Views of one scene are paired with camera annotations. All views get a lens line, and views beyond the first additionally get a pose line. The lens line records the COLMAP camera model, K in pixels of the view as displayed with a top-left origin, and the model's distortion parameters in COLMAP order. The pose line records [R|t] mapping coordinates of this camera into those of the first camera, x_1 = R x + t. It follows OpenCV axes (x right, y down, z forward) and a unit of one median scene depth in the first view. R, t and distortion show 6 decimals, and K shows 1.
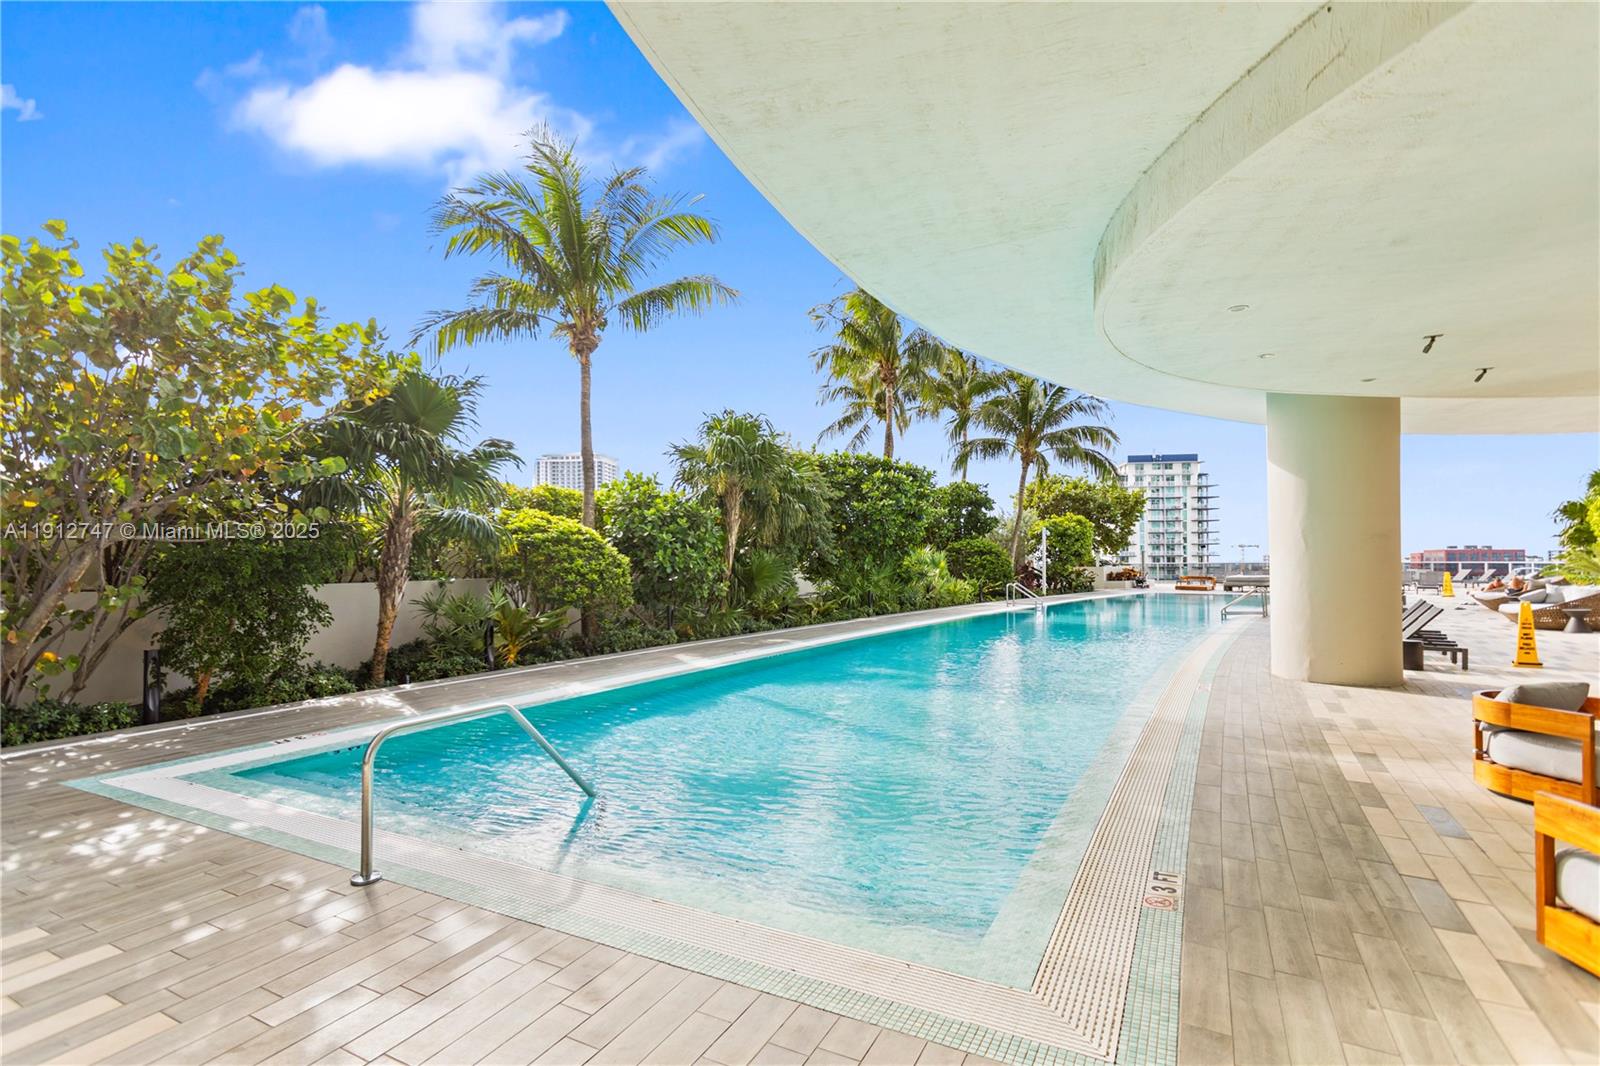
lens RADIAL K [[762.7, 0, 764.3], [0, 762.7, 556.0], [0, 0, 1]] dist [0.004649, -0.002078]
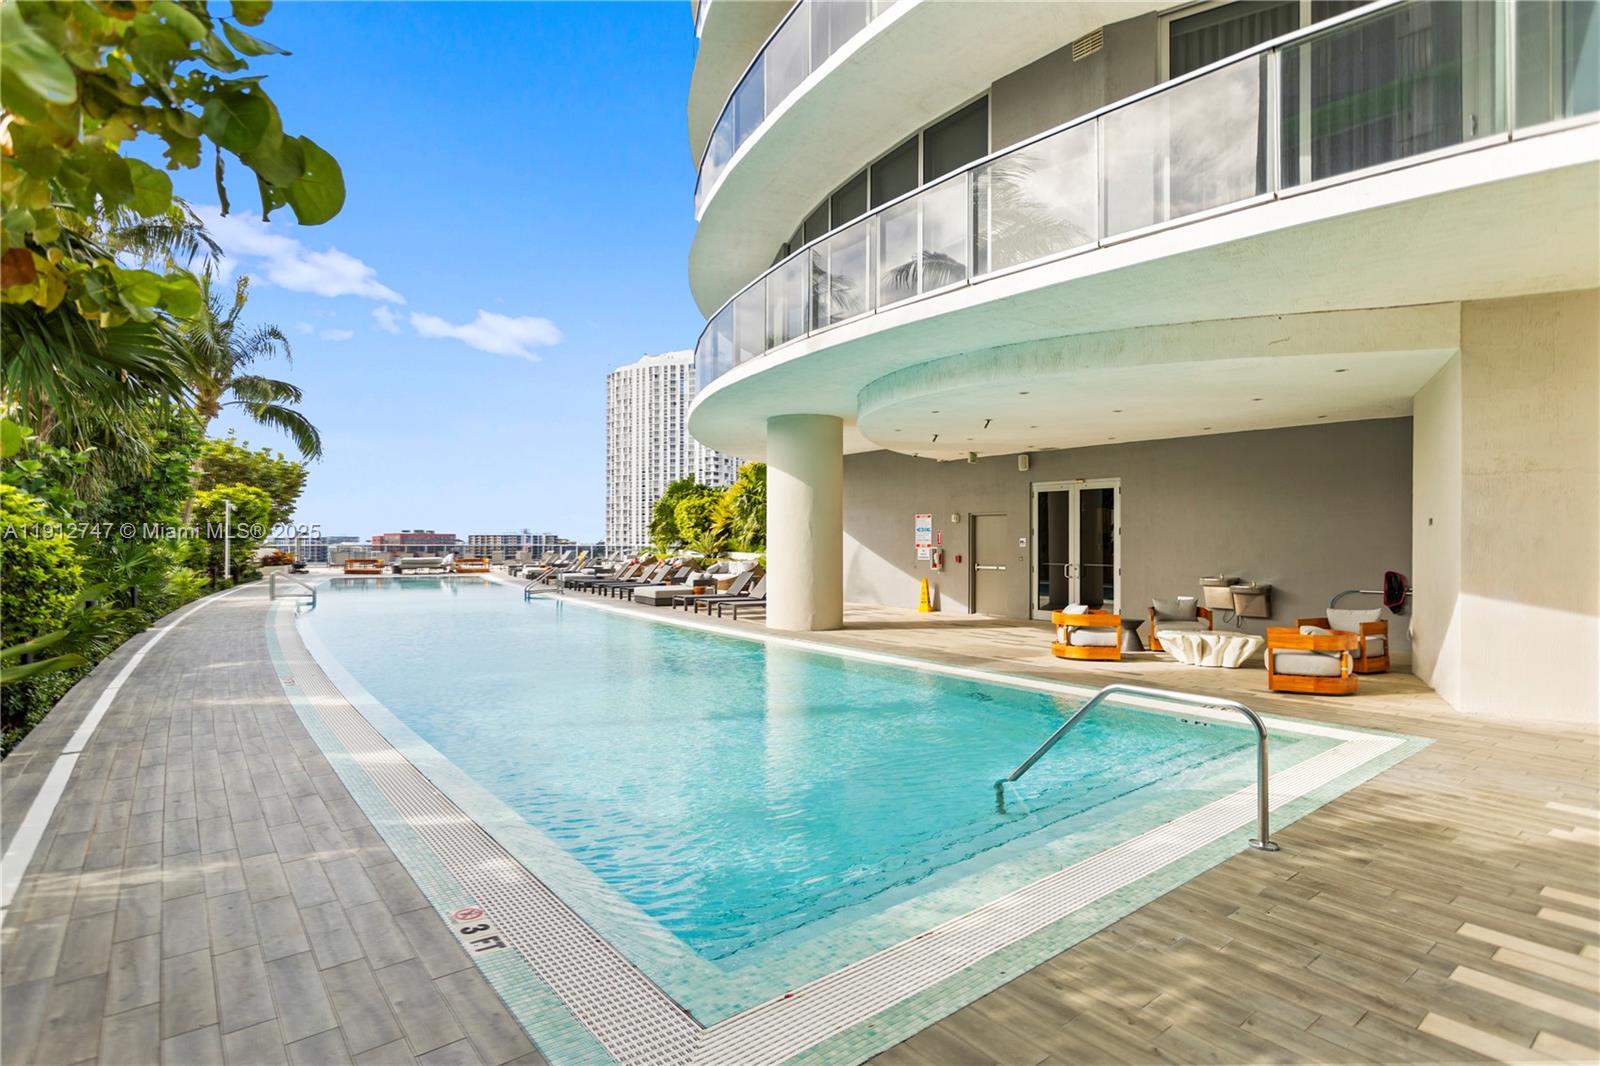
lens RADIAL K [[828.3, 0, 803.7], [0, 828.3, 538.0], [0, 0, 1]] dist [0.001443, -0.000401]
pose [[0.367381, 0.009912, 0.930018, -1.313738], [-0.011007, 0.999920, -0.006309, 0.007309], [-0.930005, -0.007919, 0.367460, 0.842240]]
